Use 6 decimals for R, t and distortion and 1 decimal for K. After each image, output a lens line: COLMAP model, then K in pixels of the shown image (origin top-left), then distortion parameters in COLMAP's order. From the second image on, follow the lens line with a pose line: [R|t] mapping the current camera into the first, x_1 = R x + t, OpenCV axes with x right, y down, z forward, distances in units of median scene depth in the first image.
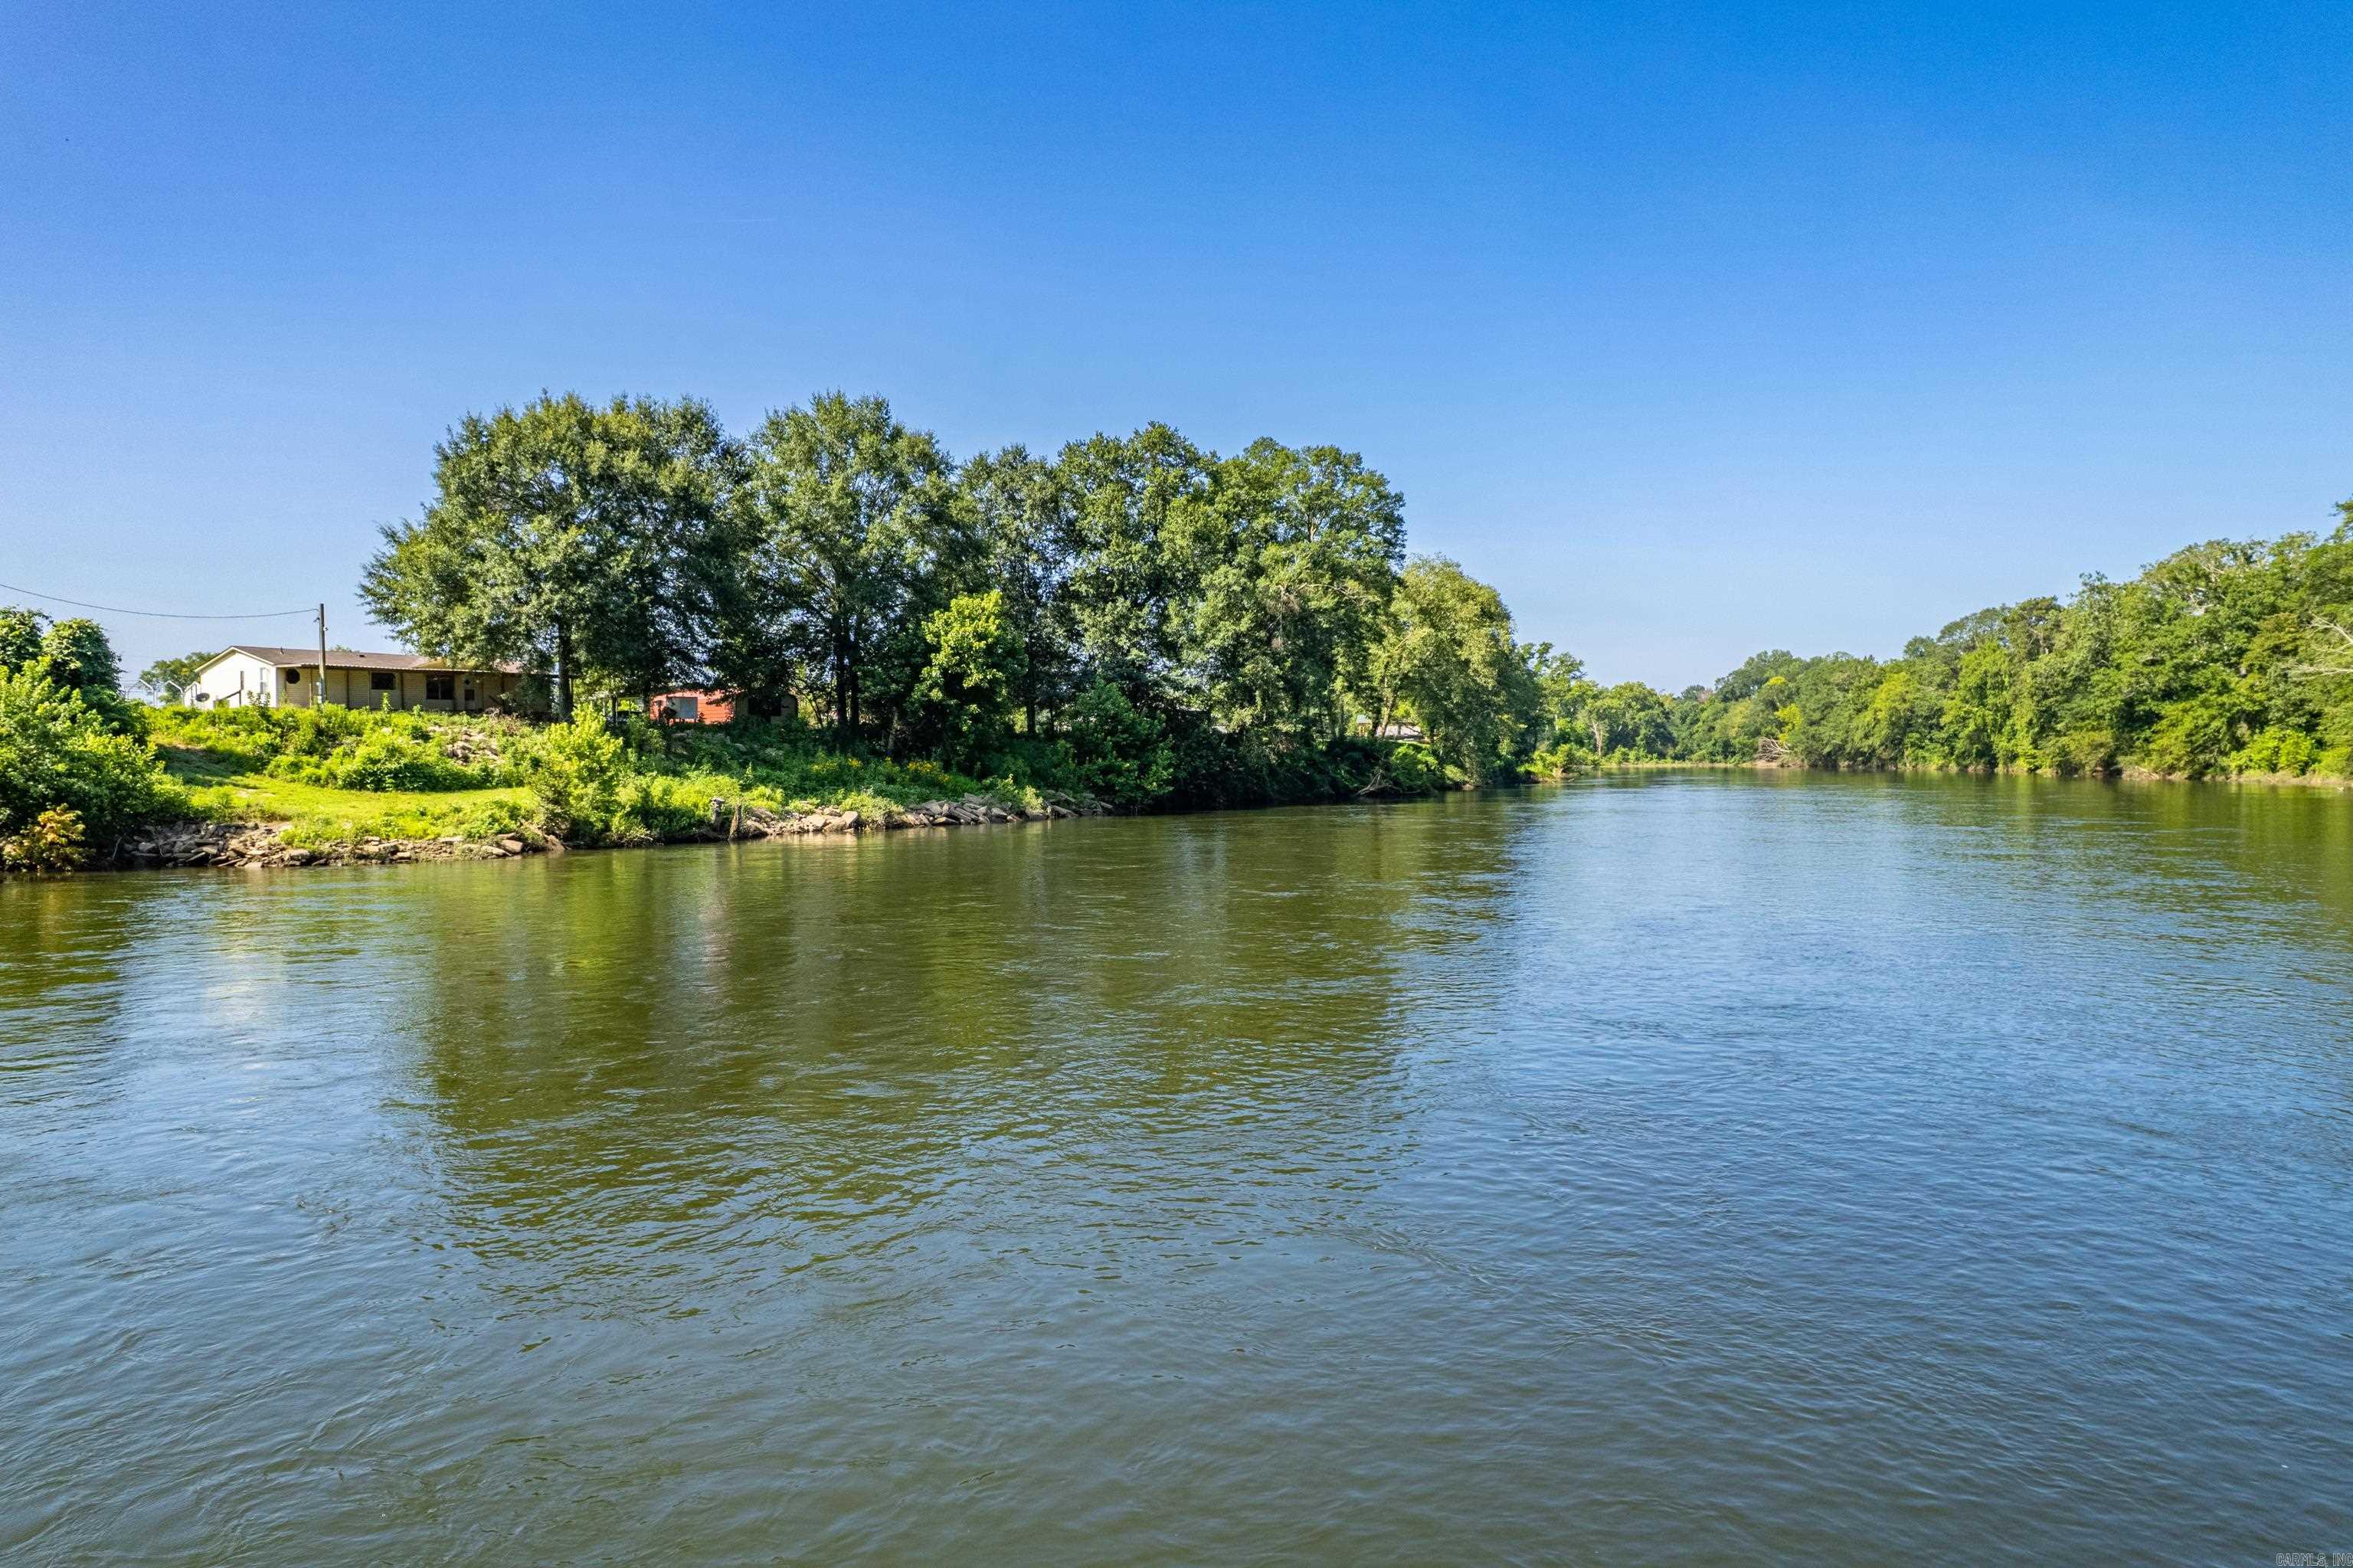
lens RADIAL K [[1542.6, 0, 1176.5], [0, 1542.6, 784.0], [0, 0, 1]] dist [-0.081608, 0.075429]
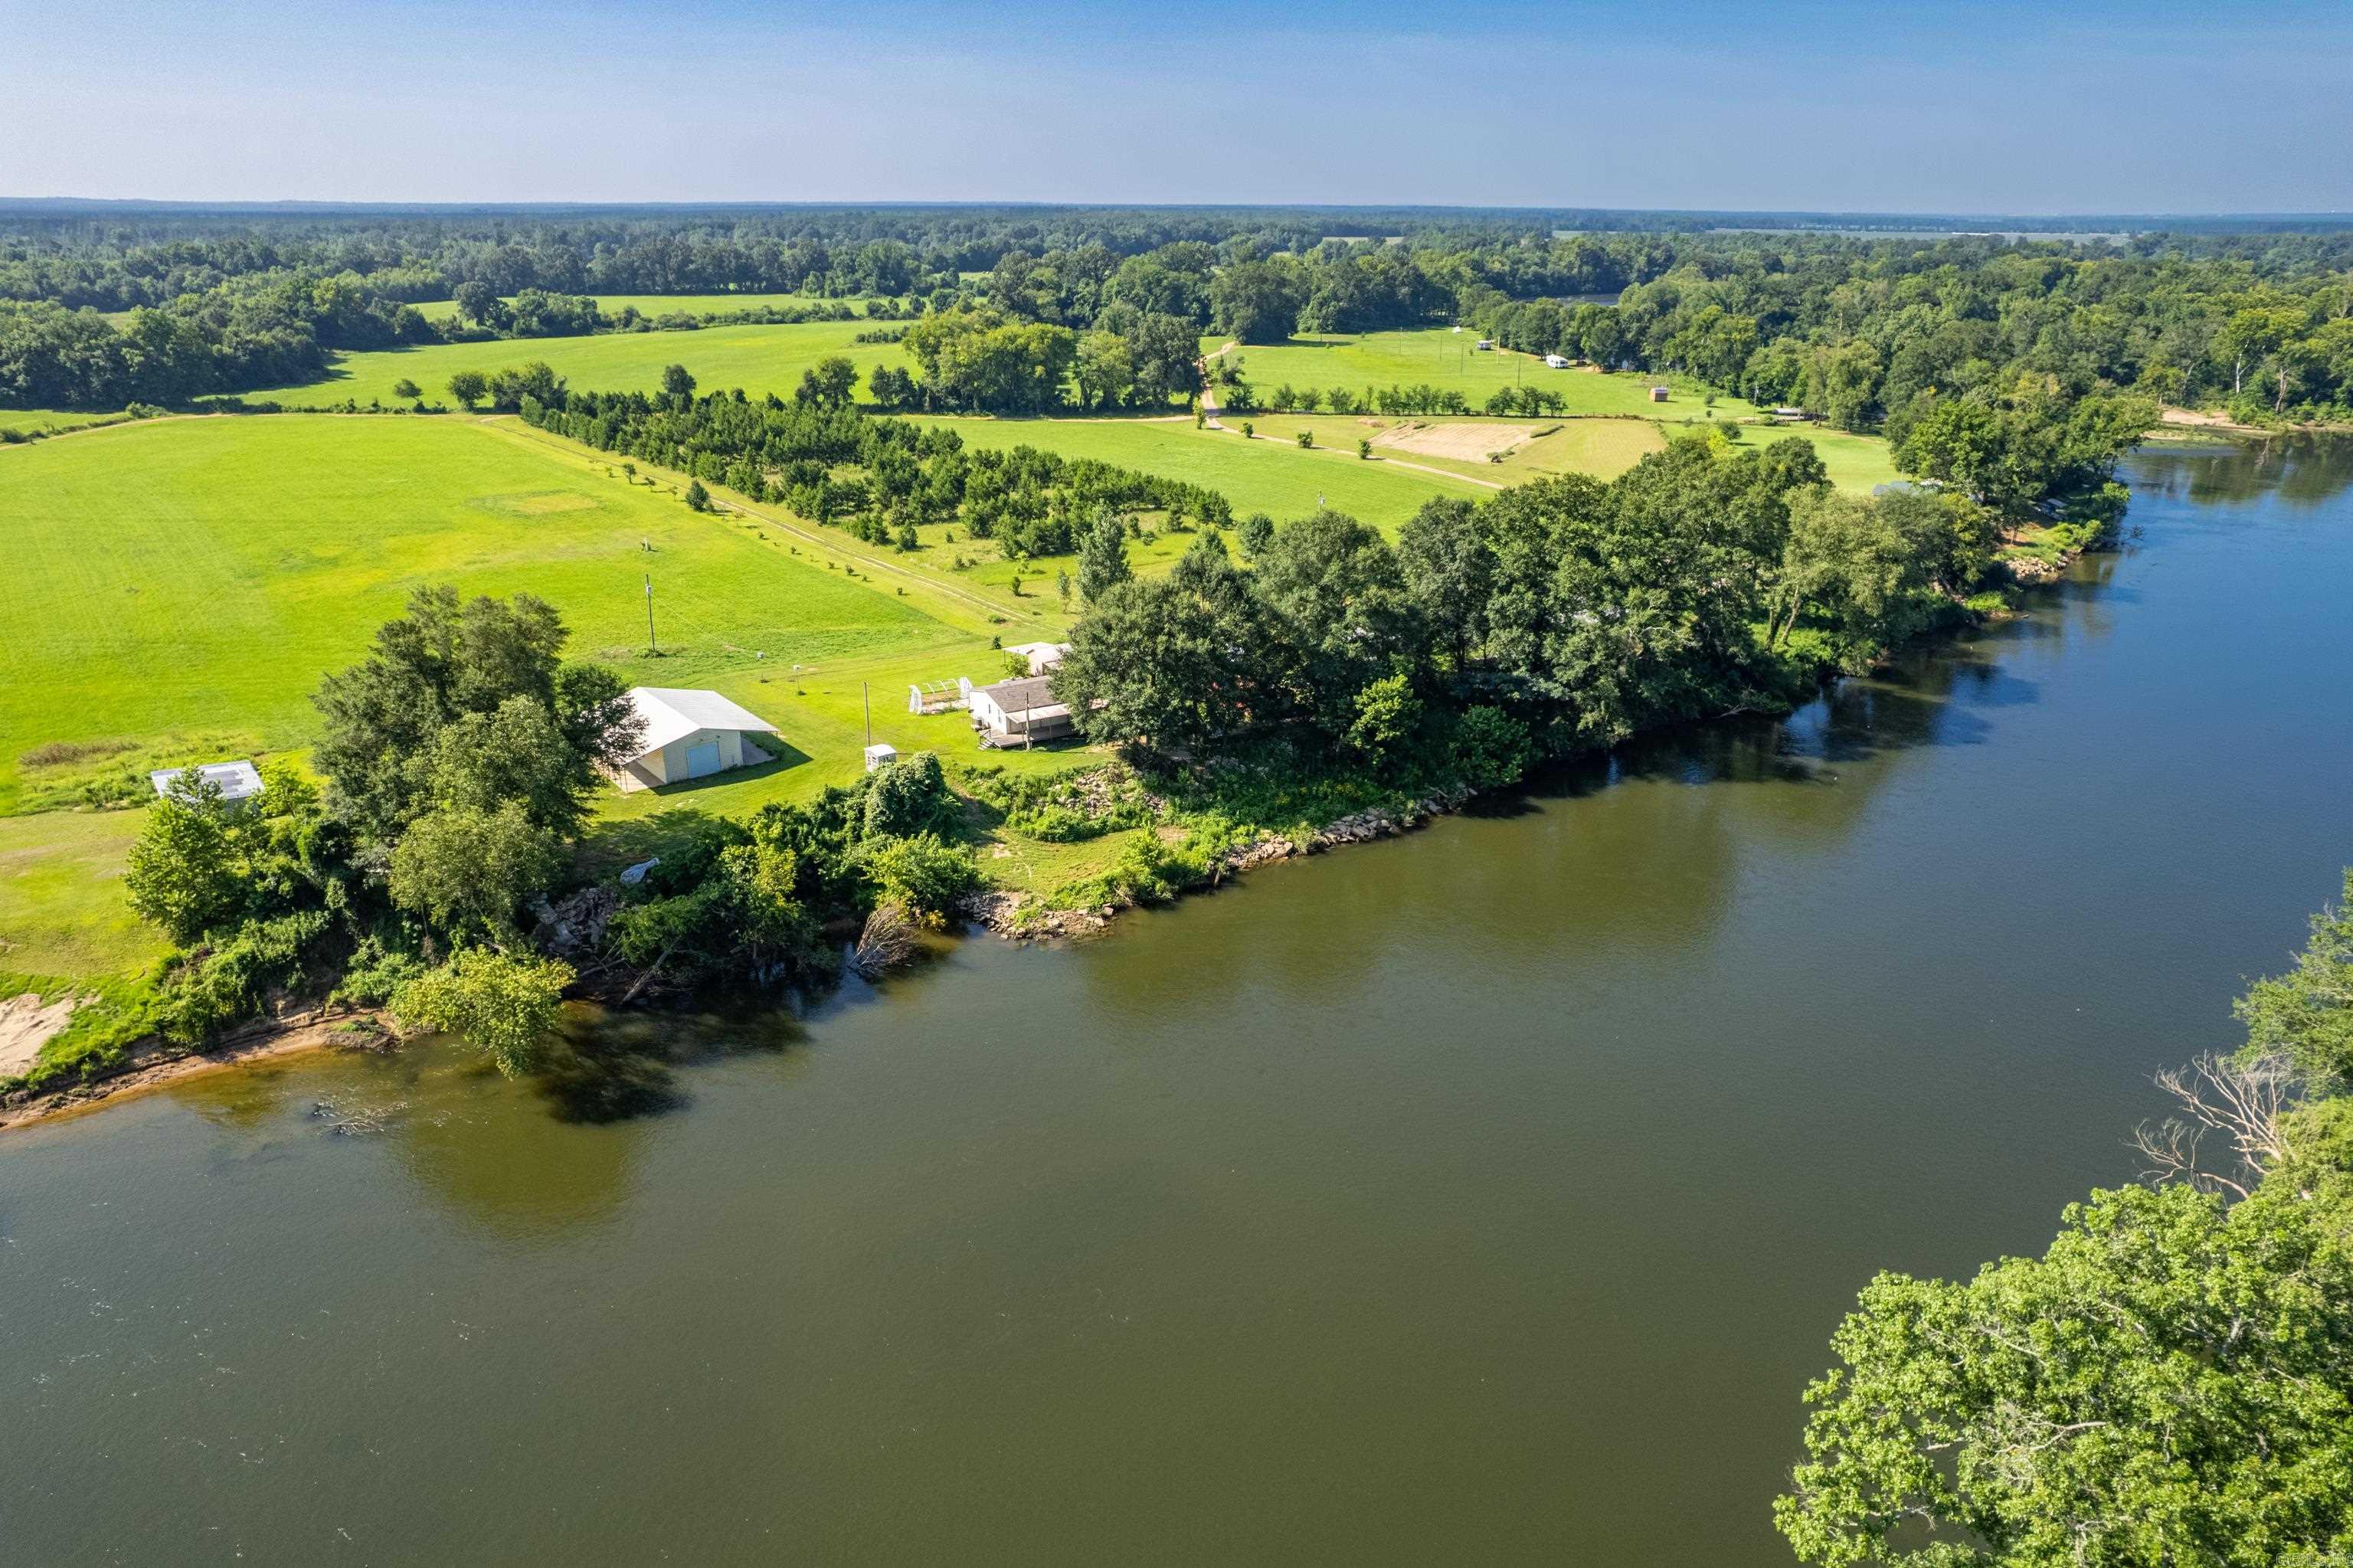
lens RADIAL K [[1542.6, 0, 1176.5], [0, 1542.6, 784.0], [0, 0, 1]] dist [-0.081608, 0.075429]
pose [[0.909320, 0.162266, -0.383154, 0.352455], [-0.015910, 0.933713, 0.357670, -0.691243], [0.415794, -0.319140, 0.851625, -0.585831]]
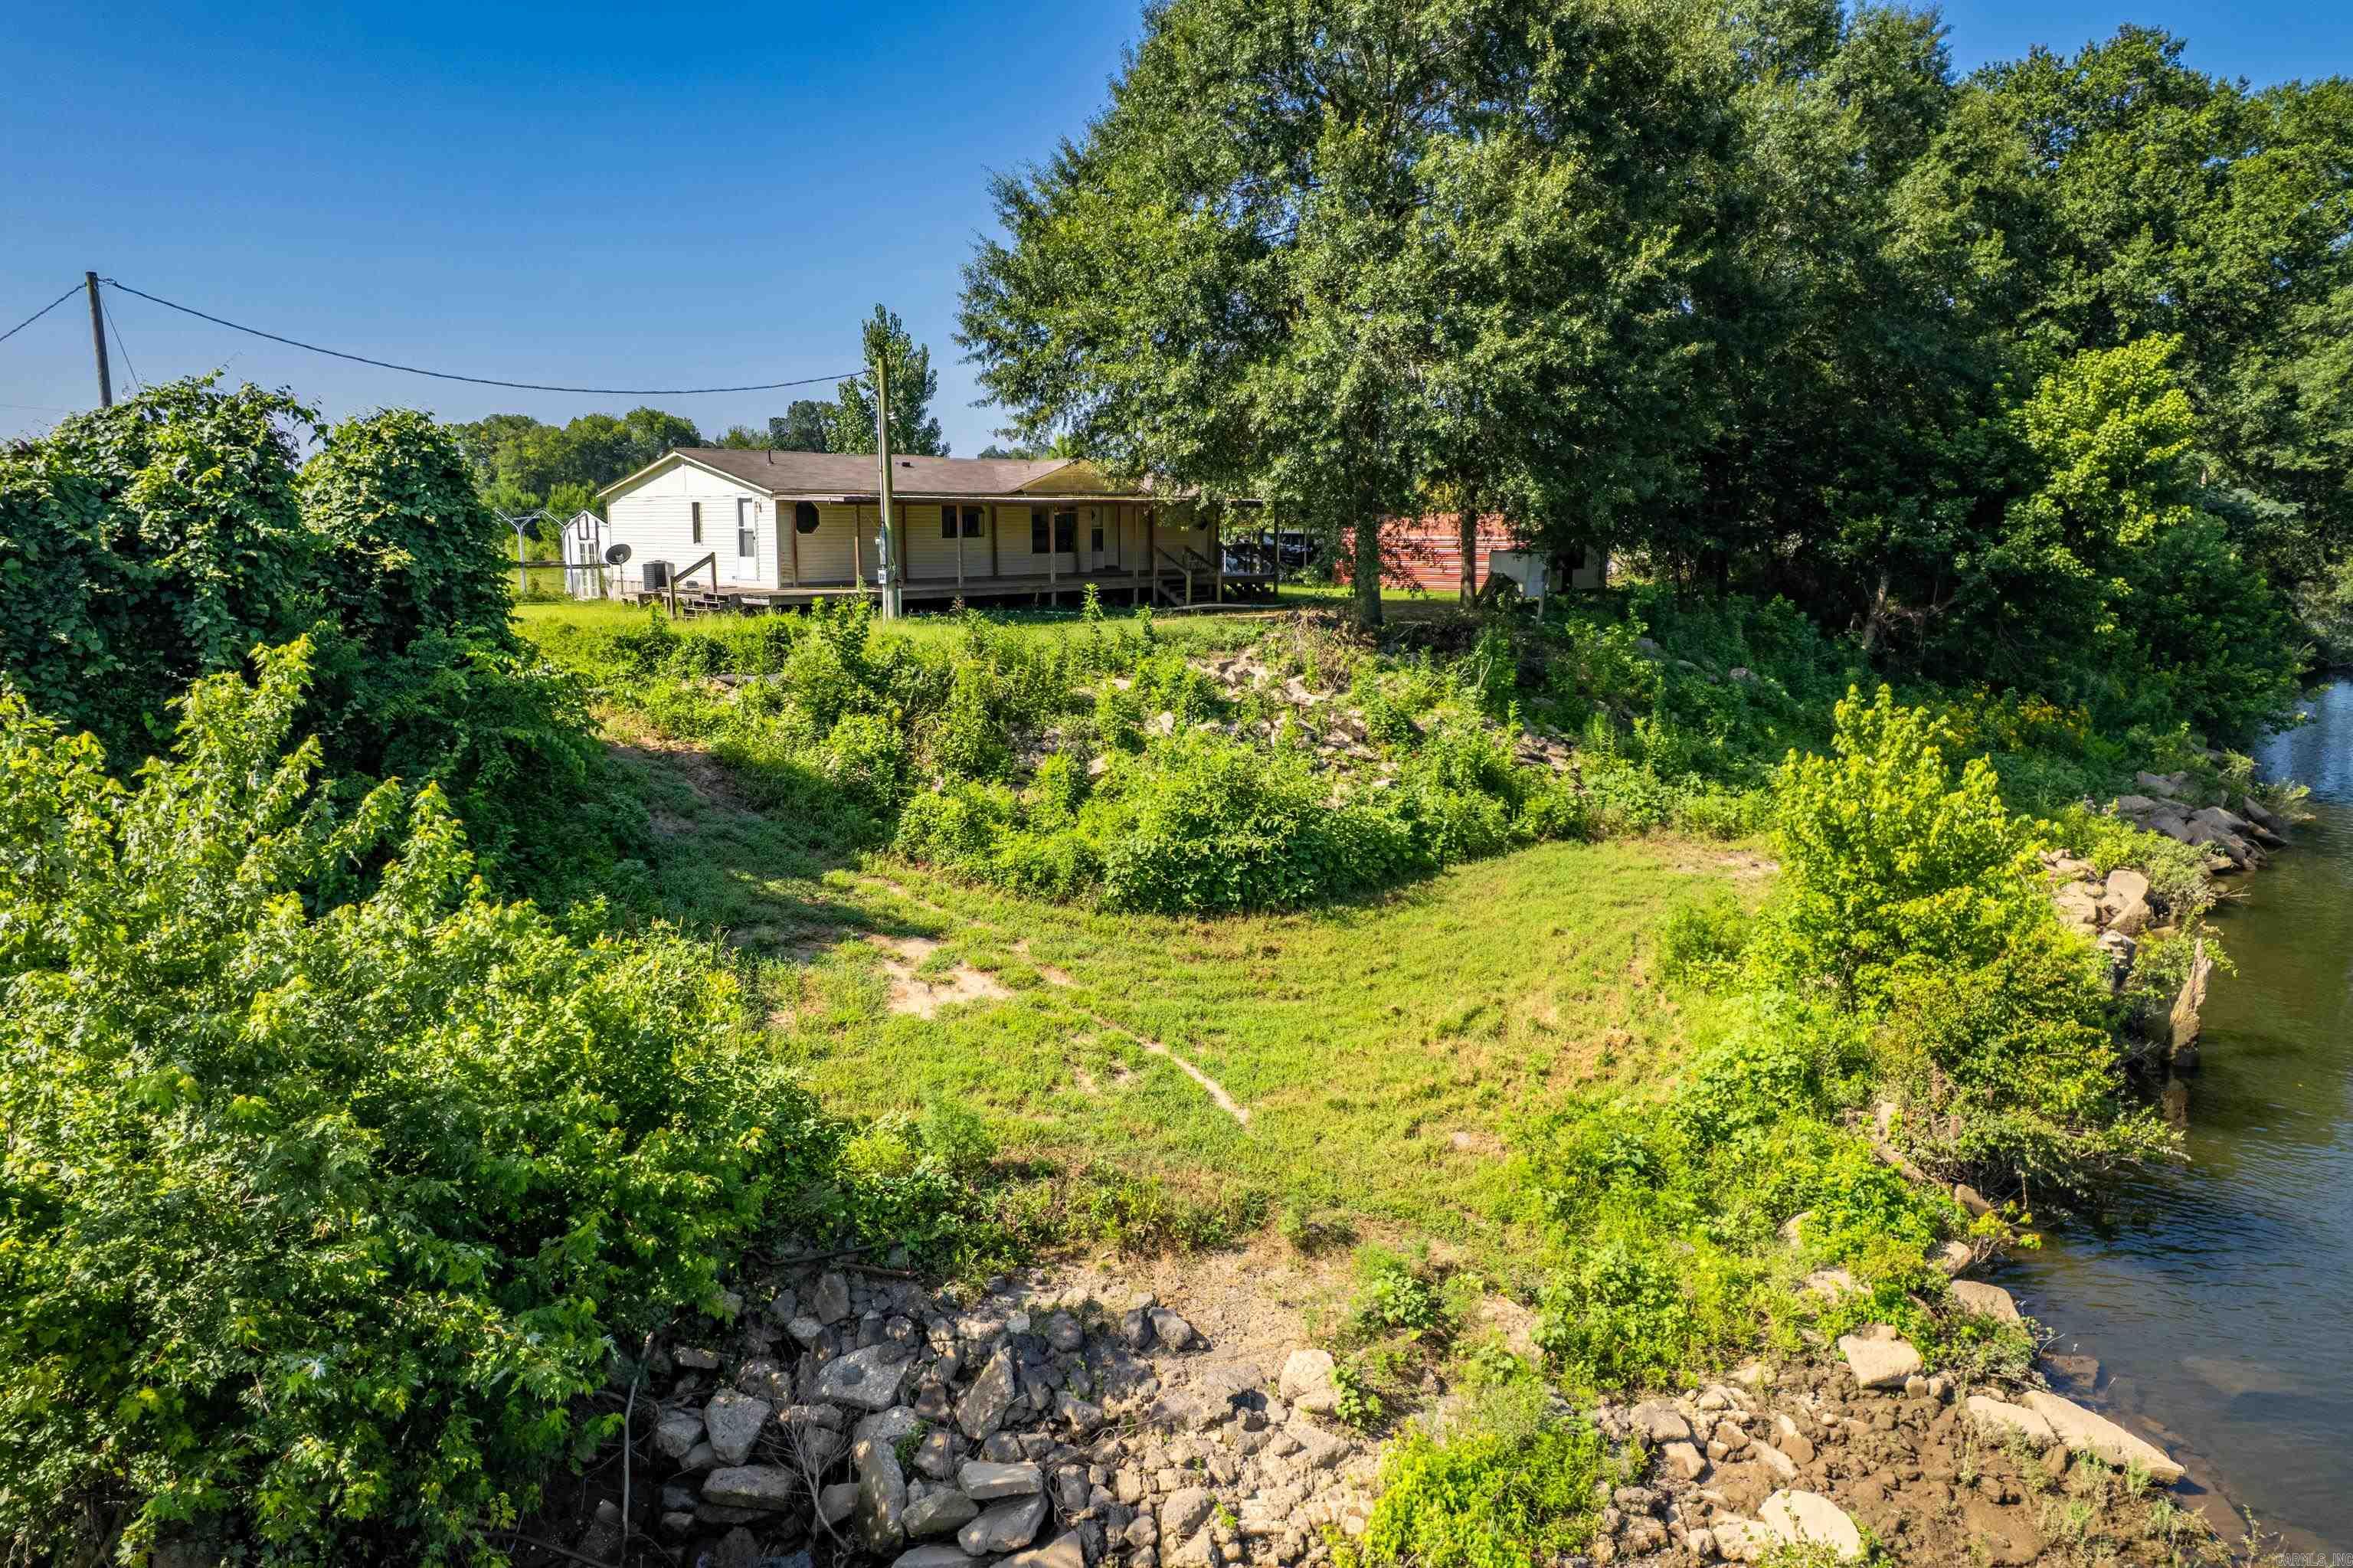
lens RADIAL K [[1542.6, 0, 1176.5], [0, 1542.6, 784.0], [0, 0, 1]] dist [-0.081608, 0.075429]
pose [[0.988664, 0.036923, -0.145534, -0.406242], [-0.013746, 0.987479, 0.157149, -0.067061], [0.149514, -0.153367, 0.976793, 0.551728]]
